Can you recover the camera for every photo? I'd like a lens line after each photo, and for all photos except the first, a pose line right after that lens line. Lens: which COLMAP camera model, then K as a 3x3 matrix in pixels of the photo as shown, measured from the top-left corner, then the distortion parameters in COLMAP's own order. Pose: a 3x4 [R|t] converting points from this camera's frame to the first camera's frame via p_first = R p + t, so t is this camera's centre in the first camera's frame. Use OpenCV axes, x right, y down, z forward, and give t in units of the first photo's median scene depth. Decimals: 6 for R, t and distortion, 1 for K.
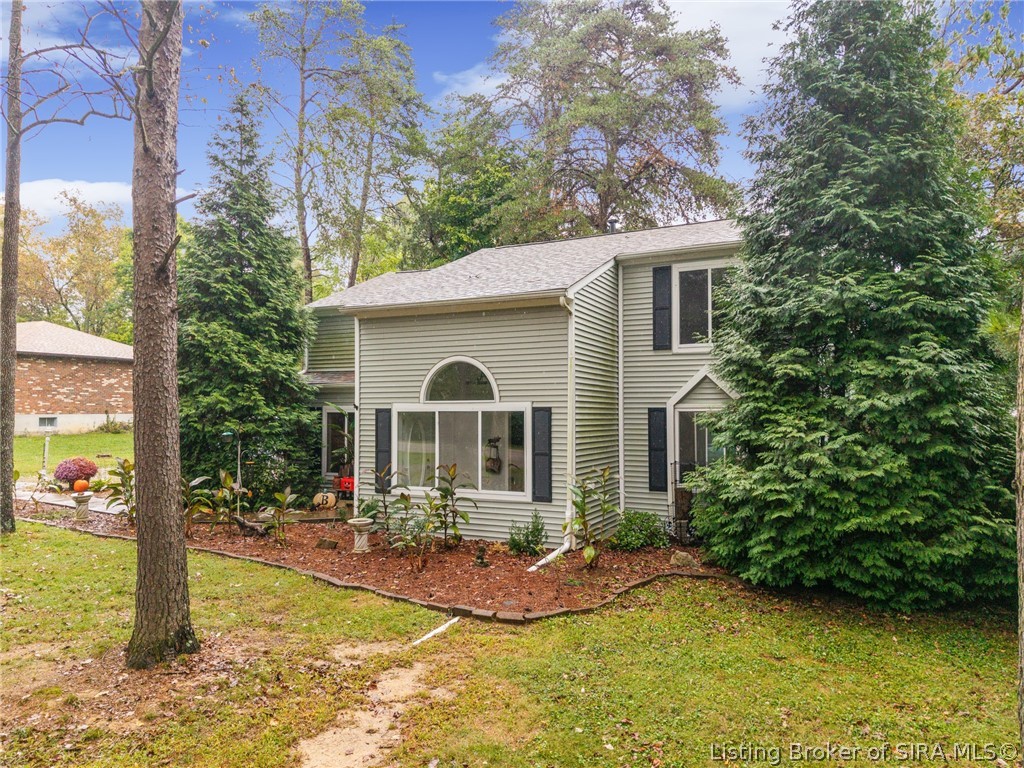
lens RADIAL K [[705.3, 0, 514.0], [0, 705.3, 426.4], [0, 0, 1]] dist [-0.003209, -0.001645]
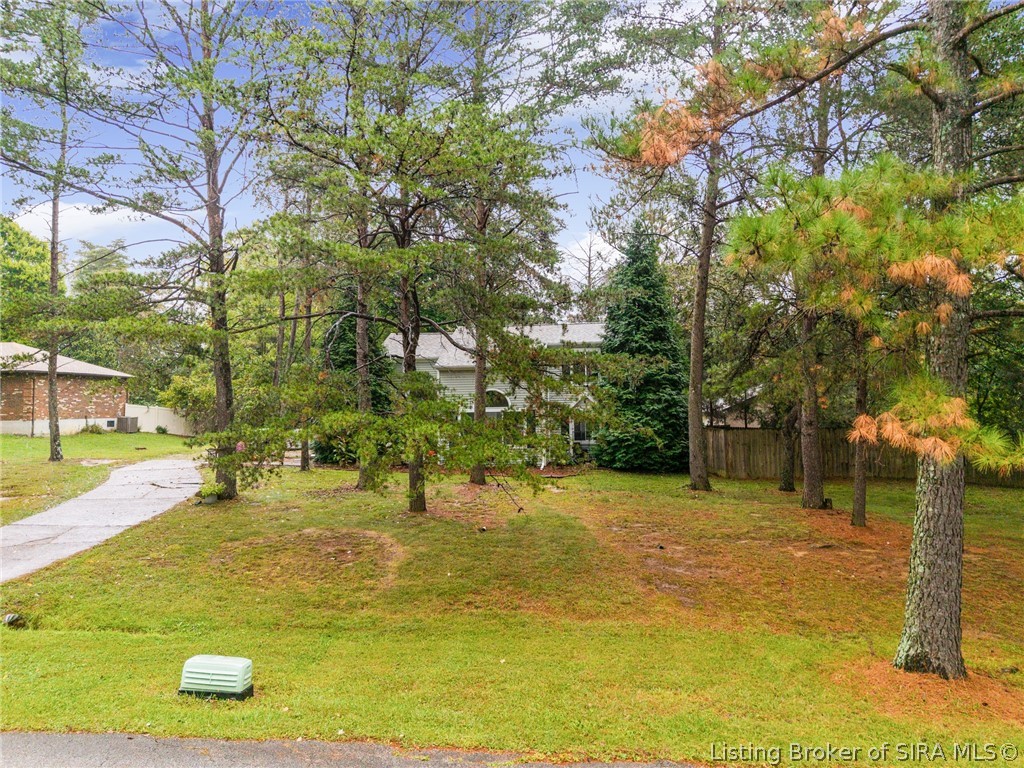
lens RADIAL K [[705.3, 0, 514.0], [0, 705.3, 426.4], [0, 0, 1]] dist [-0.003209, -0.001645]
pose [[0.943301, -0.021637, 0.331233, -0.848027], [0.021142, 0.999763, 0.005098, 0.017149], [-0.331265, 0.002194, 0.943535, -1.336834]]
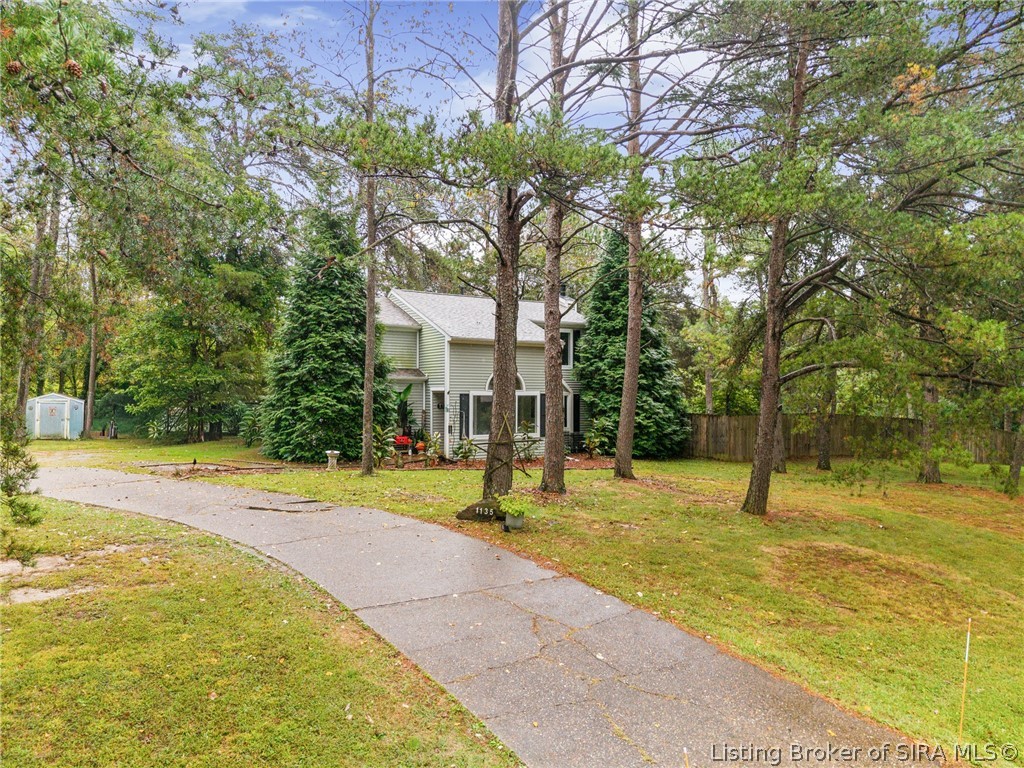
lens RADIAL K [[705.3, 0, 514.0], [0, 705.3, 426.4], [0, 0, 1]] dist [-0.003209, -0.001645]
pose [[0.516873, -0.044592, 0.854900, -1.888836], [0.007536, 0.998841, 0.047544, -0.030857], [-0.856029, -0.018132, 0.516610, -0.049728]]
